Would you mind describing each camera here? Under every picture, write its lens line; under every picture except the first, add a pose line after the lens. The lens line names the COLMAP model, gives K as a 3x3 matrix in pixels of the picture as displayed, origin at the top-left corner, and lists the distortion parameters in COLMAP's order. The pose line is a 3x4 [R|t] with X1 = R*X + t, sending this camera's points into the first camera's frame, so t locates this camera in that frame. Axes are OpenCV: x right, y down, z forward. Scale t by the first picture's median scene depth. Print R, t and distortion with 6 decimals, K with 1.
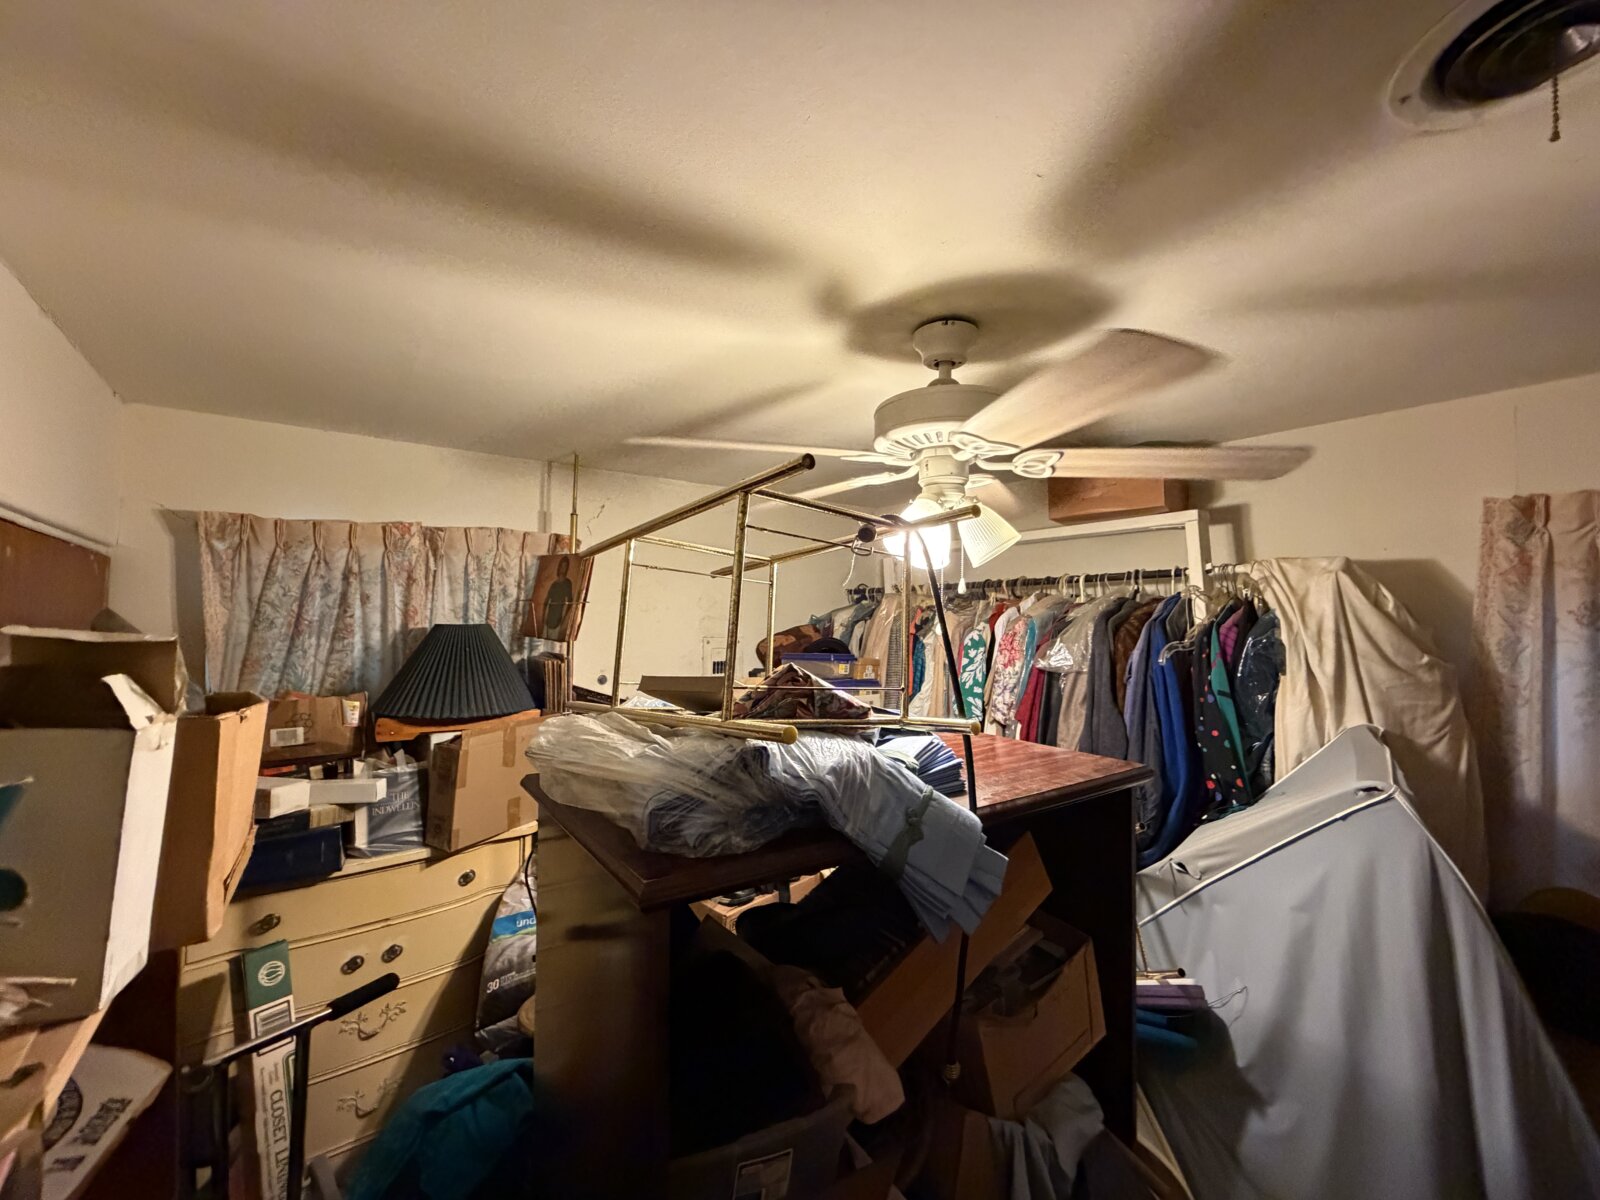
lens RADIAL K [[639.6, 0, 798.3], [0, 639.6, 589.9], [0, 0, 1]] dist [0.000426, -0.000407]
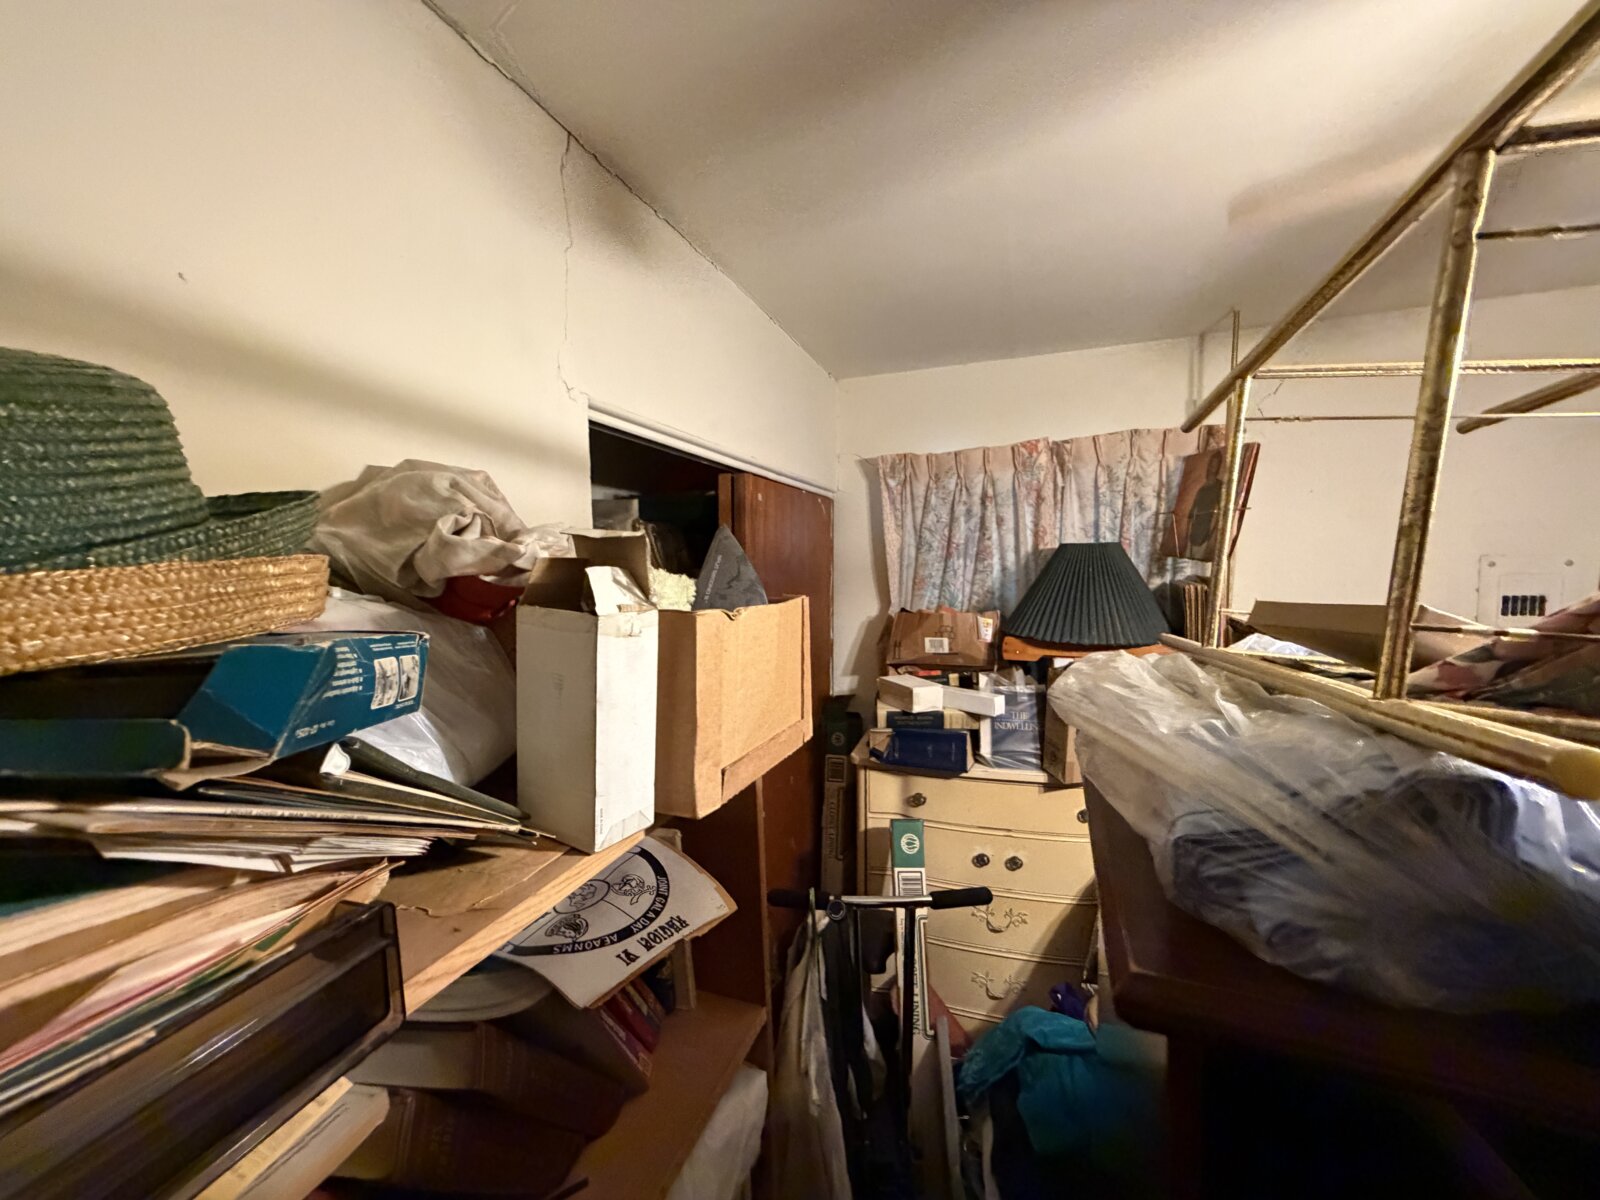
lens RADIAL K [[639.6, 0, 798.7], [0, 639.6, 601.0], [0, 0, 1]] dist [0.000426, -0.000407]
pose [[0.546863, 0.043032, -0.836115, 0.017500], [0.062927, 0.993741, 0.092302, 0.035402], [0.834854, -0.103091, 0.540732, 0.214732]]
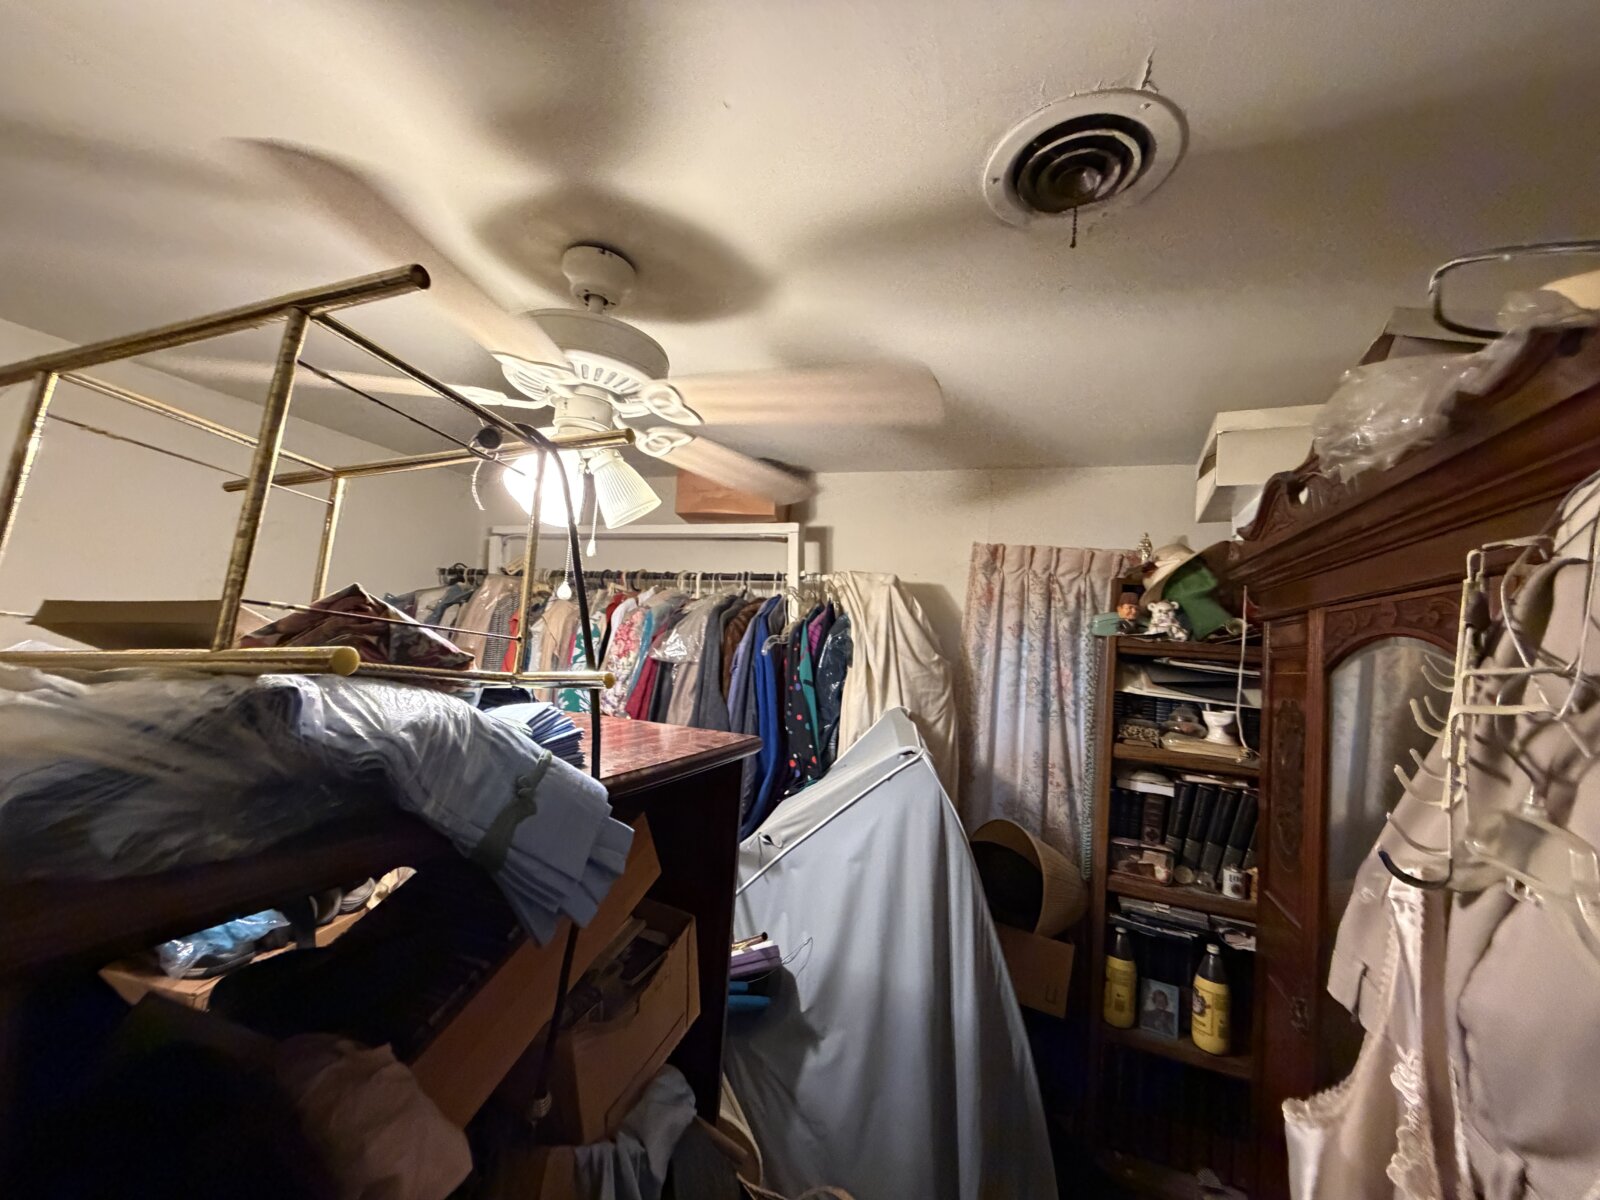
lens RADIAL K [[639.6, 0, 794.2], [0, 639.6, 589.4], [0, 0, 1]] dist [0.000426, -0.000407]
pose [[0.827803, 0.090691, 0.553640, -0.000713], [-0.079844, 0.995847, -0.043745, 0.065526], [-0.555308, -0.007993, 0.831606, 0.091689]]
